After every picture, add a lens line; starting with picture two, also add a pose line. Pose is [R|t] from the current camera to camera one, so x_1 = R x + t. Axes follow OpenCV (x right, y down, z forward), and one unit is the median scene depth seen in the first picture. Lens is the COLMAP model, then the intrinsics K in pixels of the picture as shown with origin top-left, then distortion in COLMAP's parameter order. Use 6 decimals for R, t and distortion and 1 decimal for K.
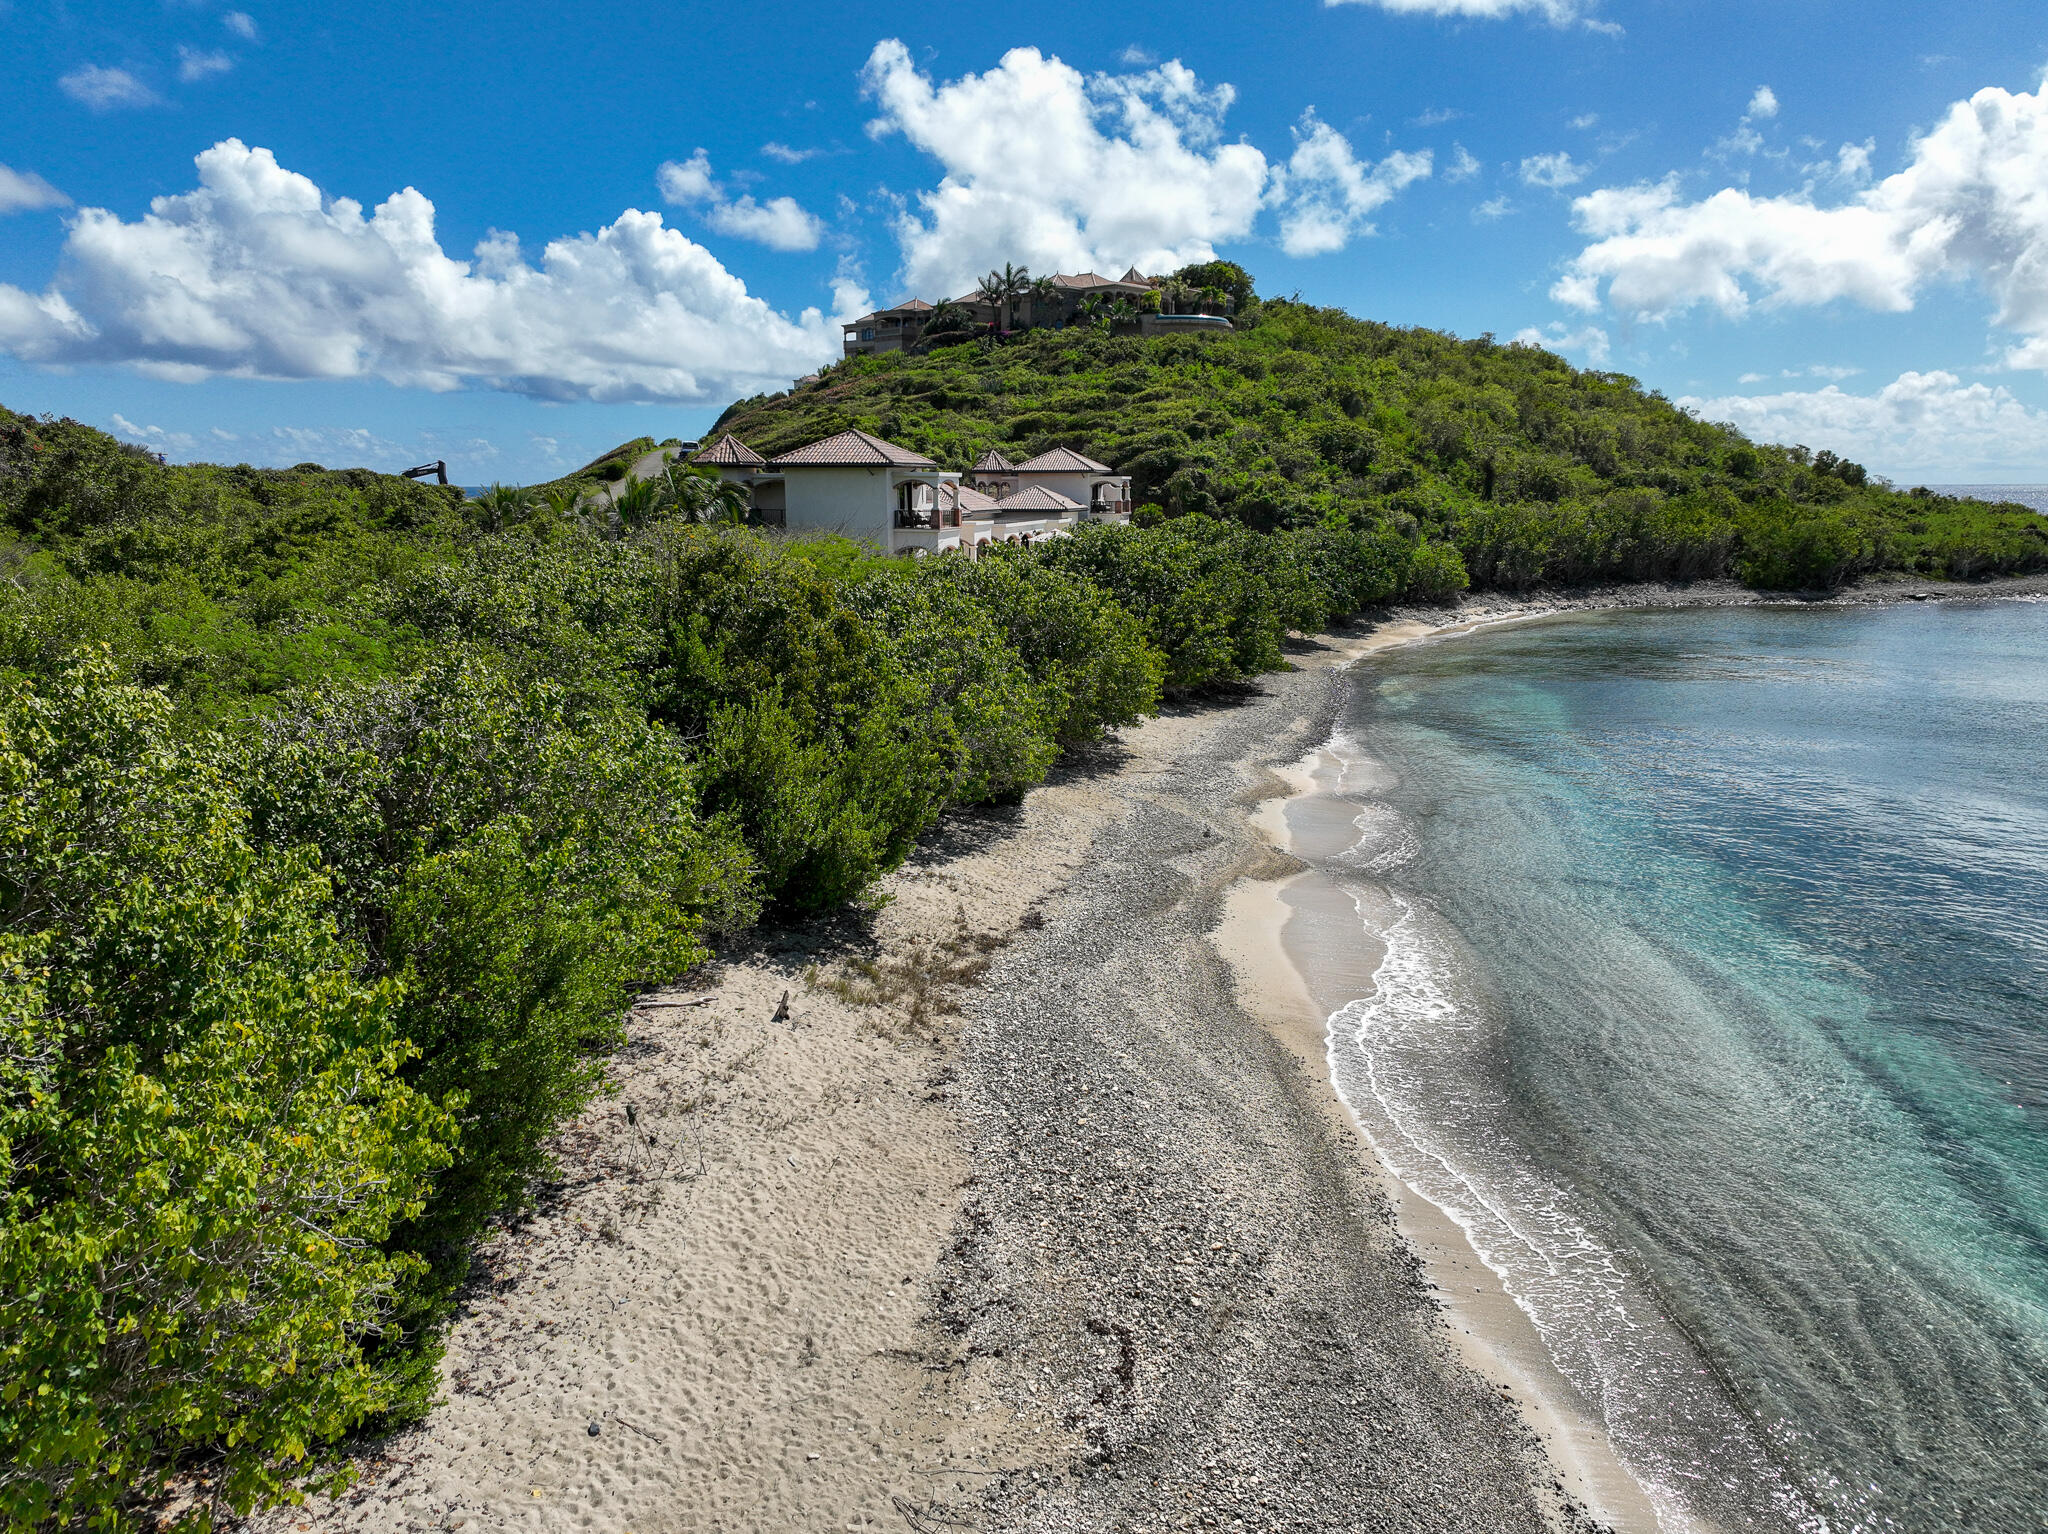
lens RADIAL K [[1452.2, 0, 1030.2], [0, 1452.2, 757.4], [0, 0, 1]] dist [-0.000369, 0.017530]
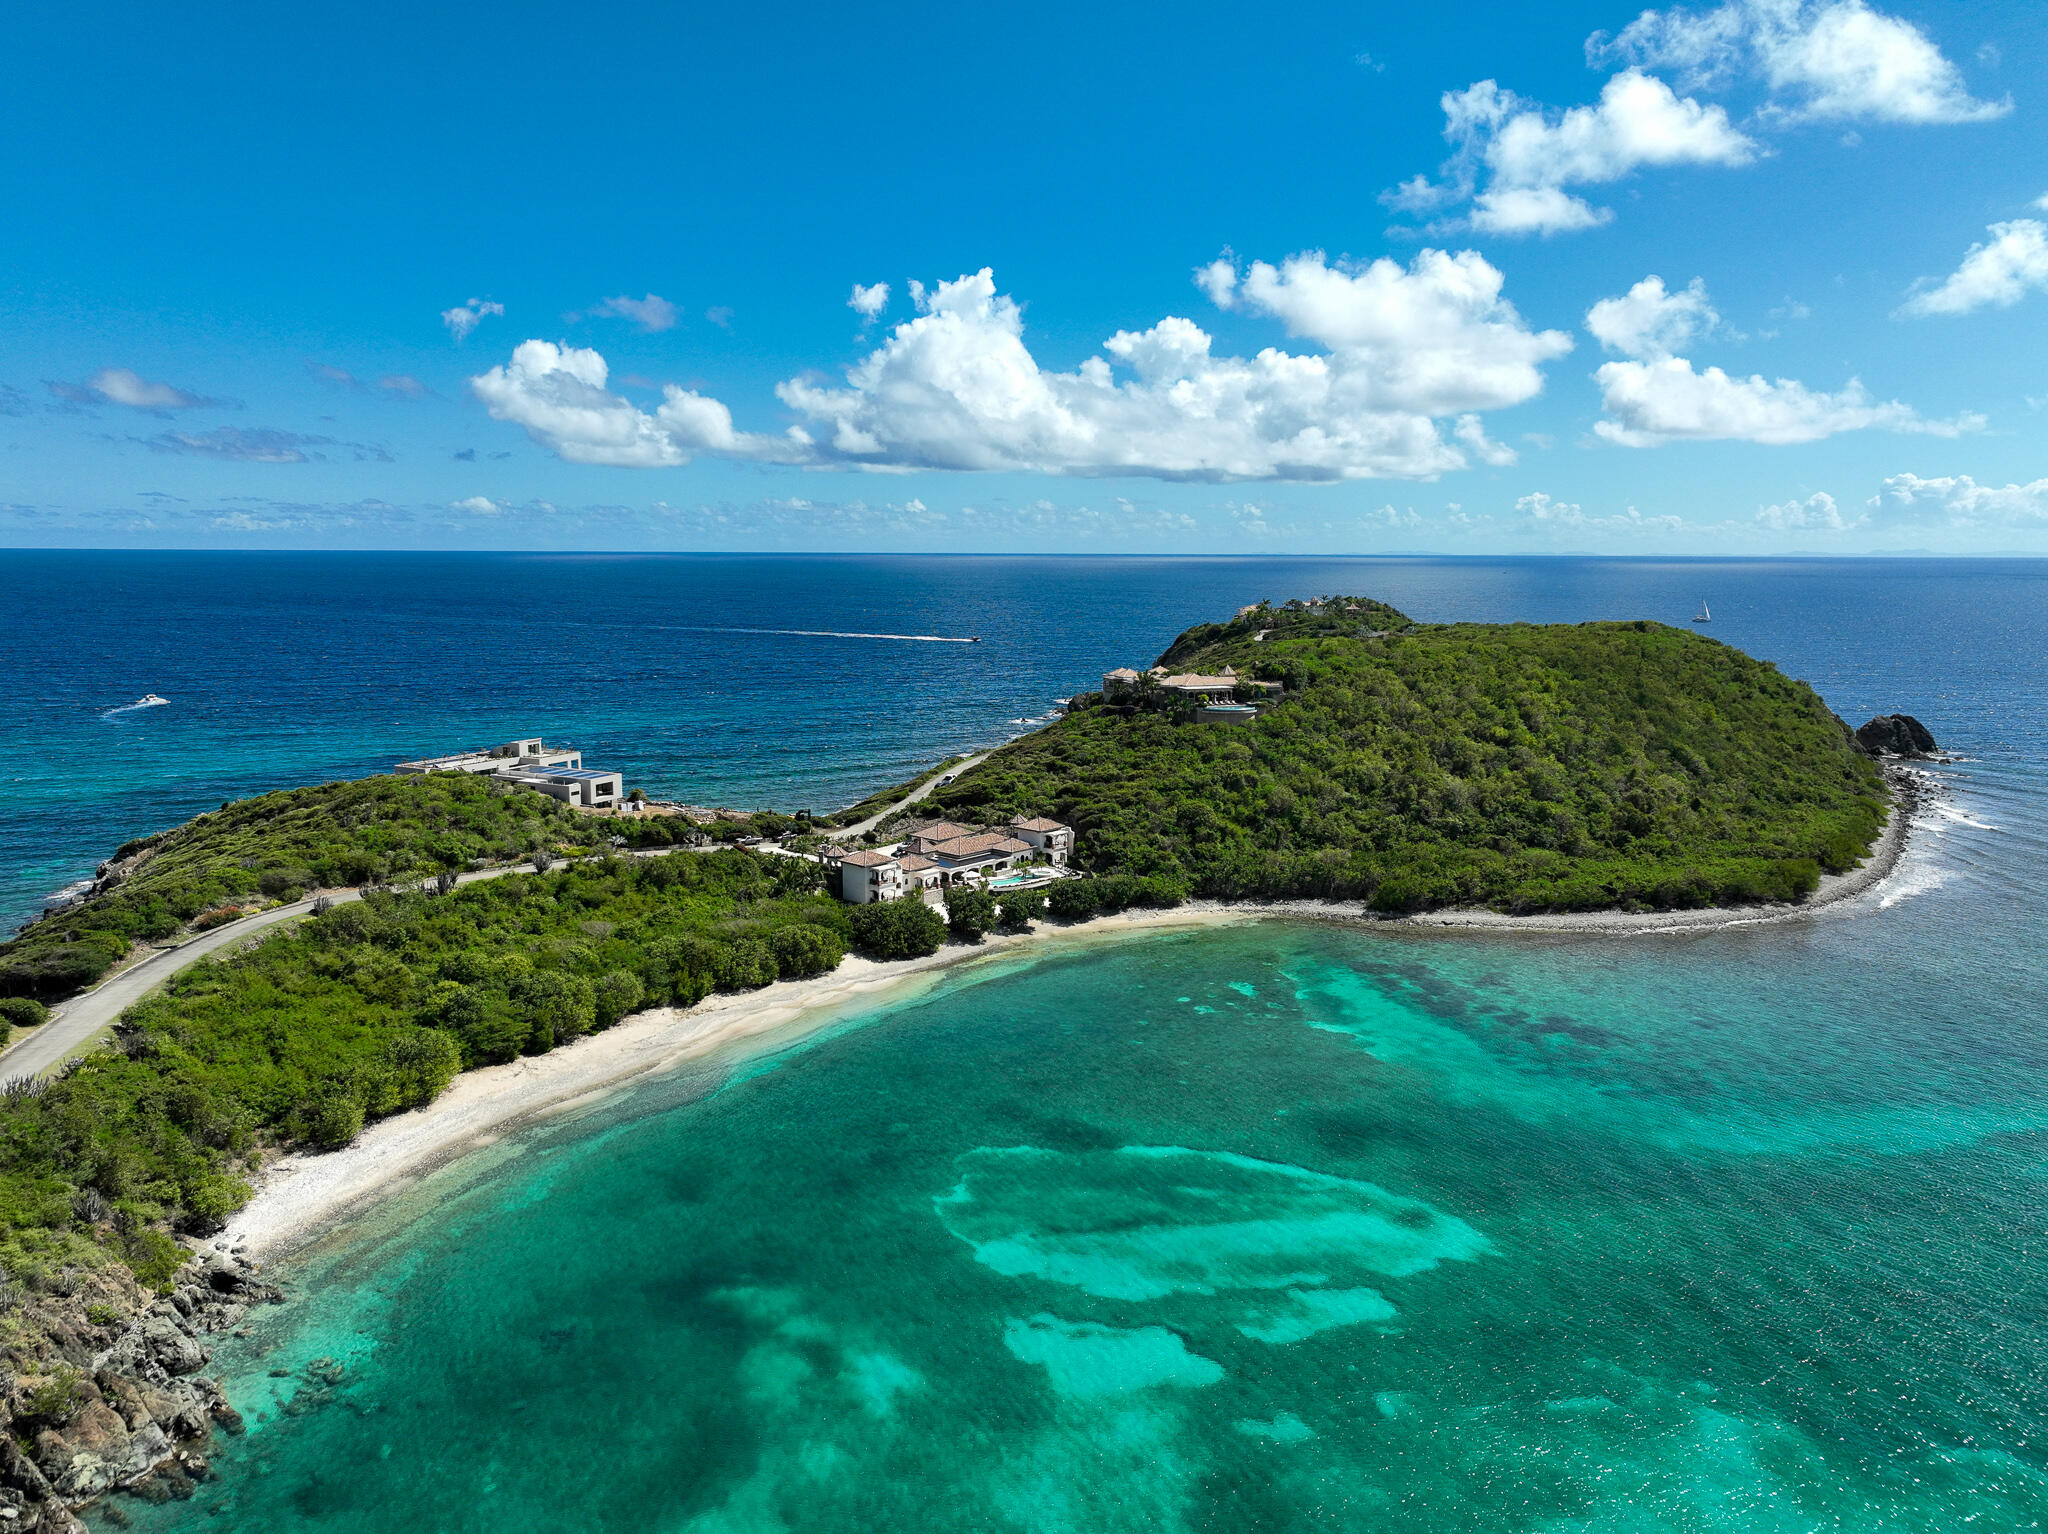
lens RADIAL K [[1452.2, 0, 1035.3], [0, 1452.2, 777.6], [0, 0, 1]] dist [-0.000369, 0.017530]
pose [[0.883955, 0.081703, -0.460378, 1.143021], [-0.092773, 0.995686, -0.001427, -0.285271], [0.458275, 0.043972, 0.887722, -1.147104]]
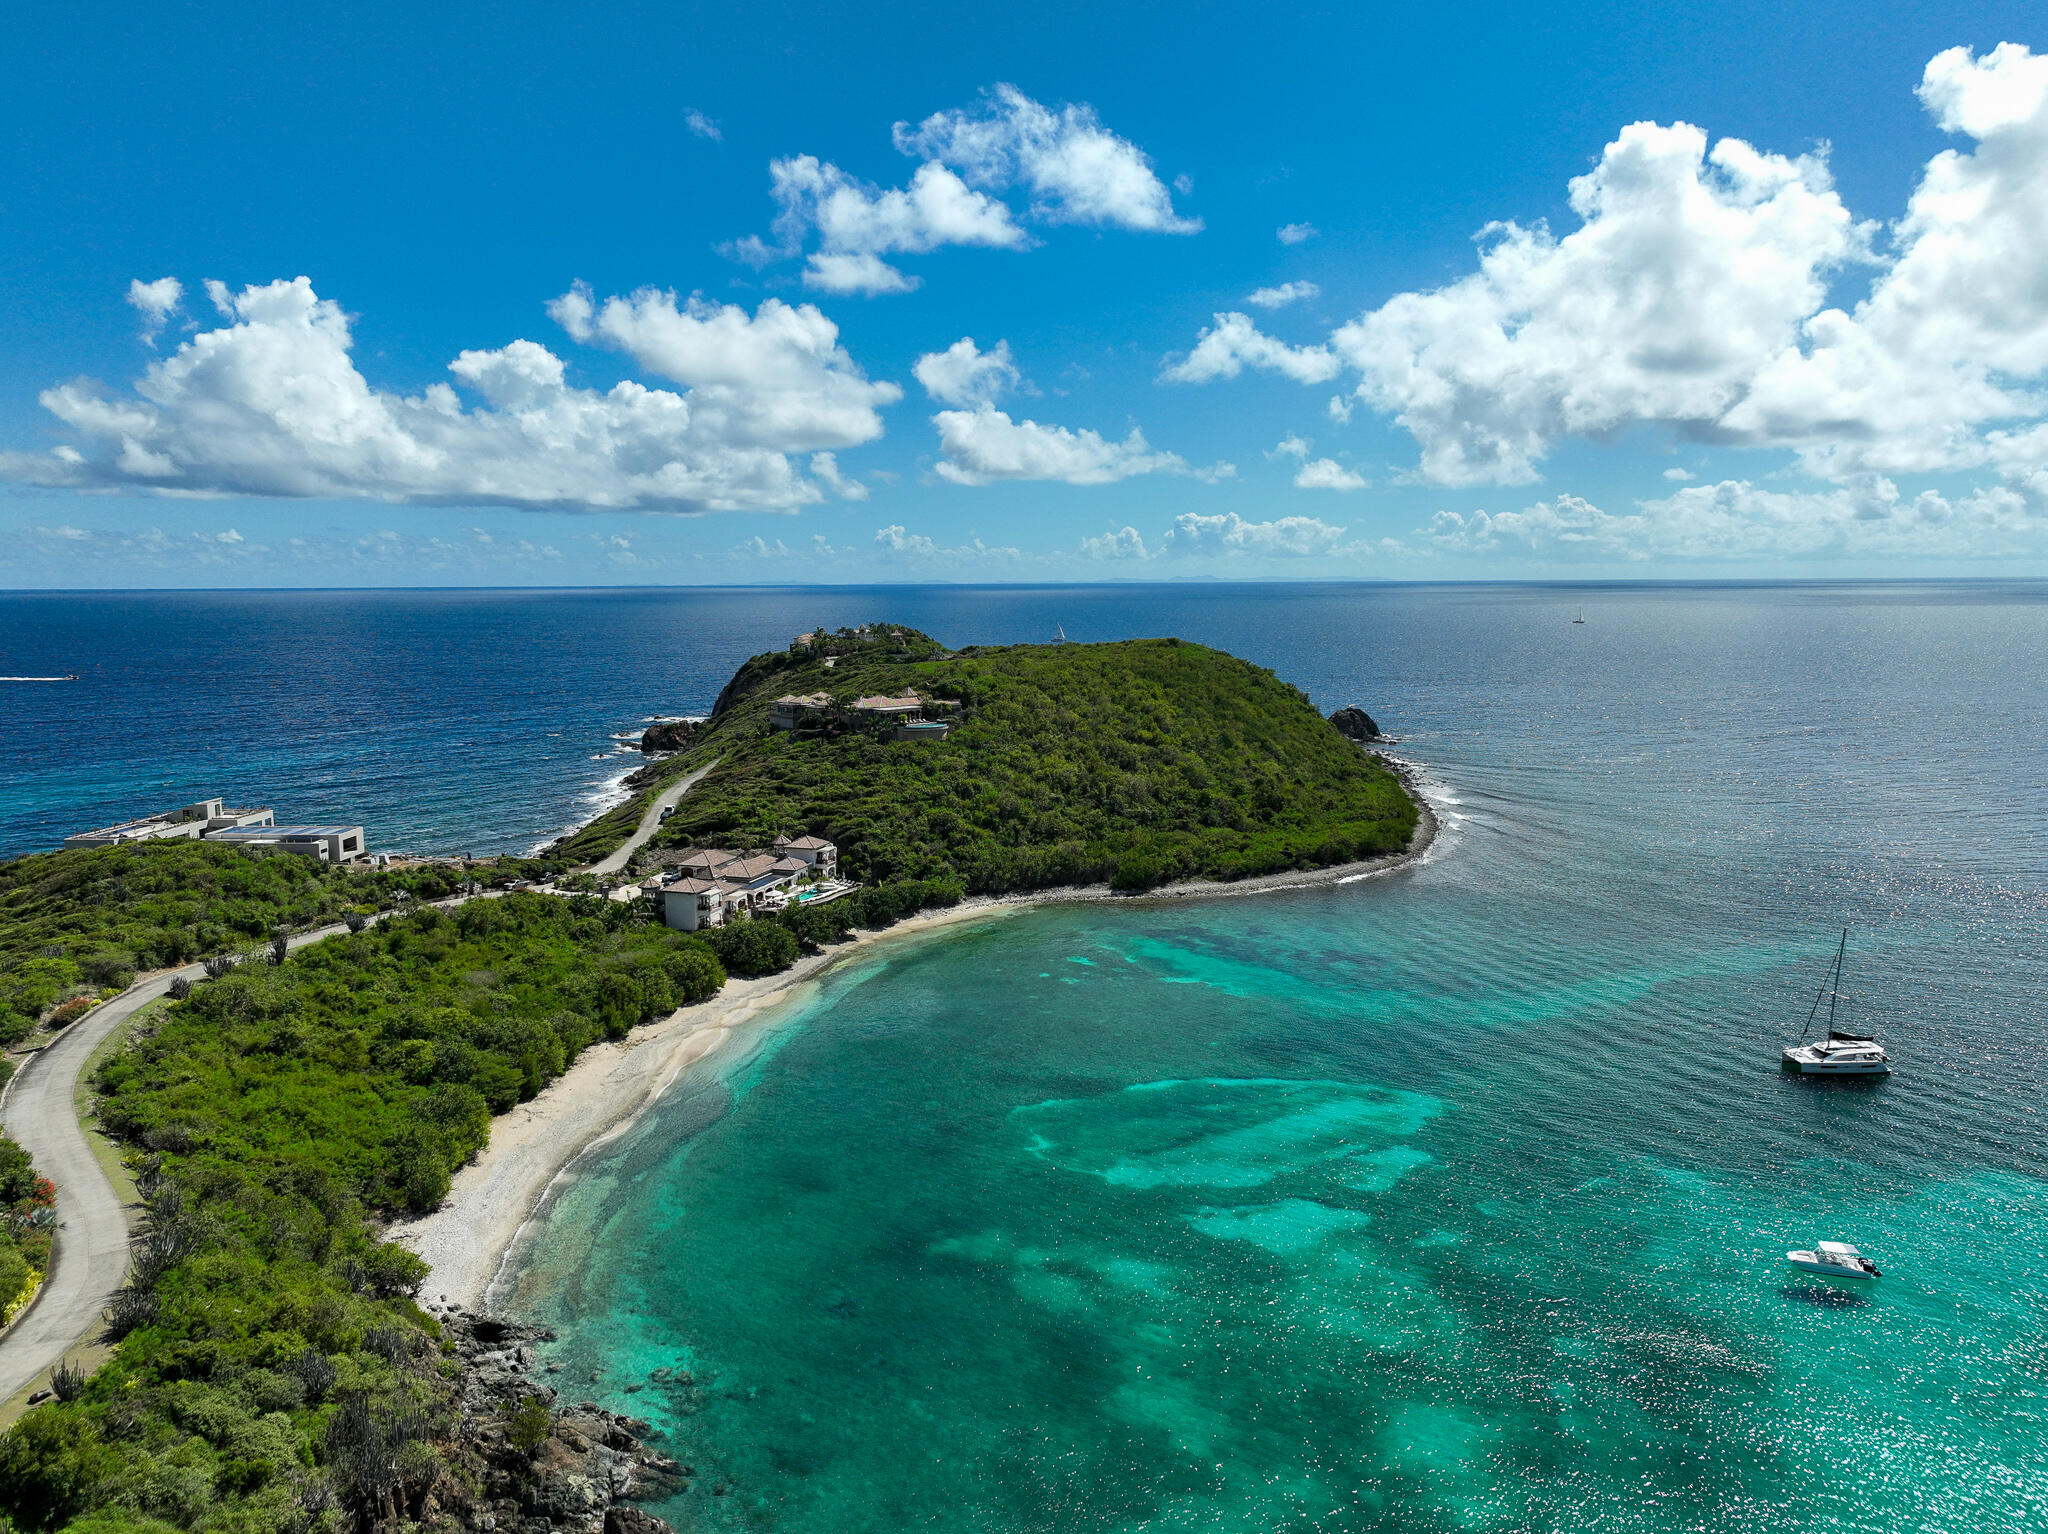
lens RADIAL K [[1452.2, 0, 1045.2], [0, 1452.2, 752.0], [0, 0, 1]] dist [-0.000369, 0.017530]
pose [[0.998661, 0.005063, -0.051487, 0.579470], [-0.008240, 0.998062, -0.061679, -0.215453], [0.051075, 0.062021, 0.996767, -1.524877]]
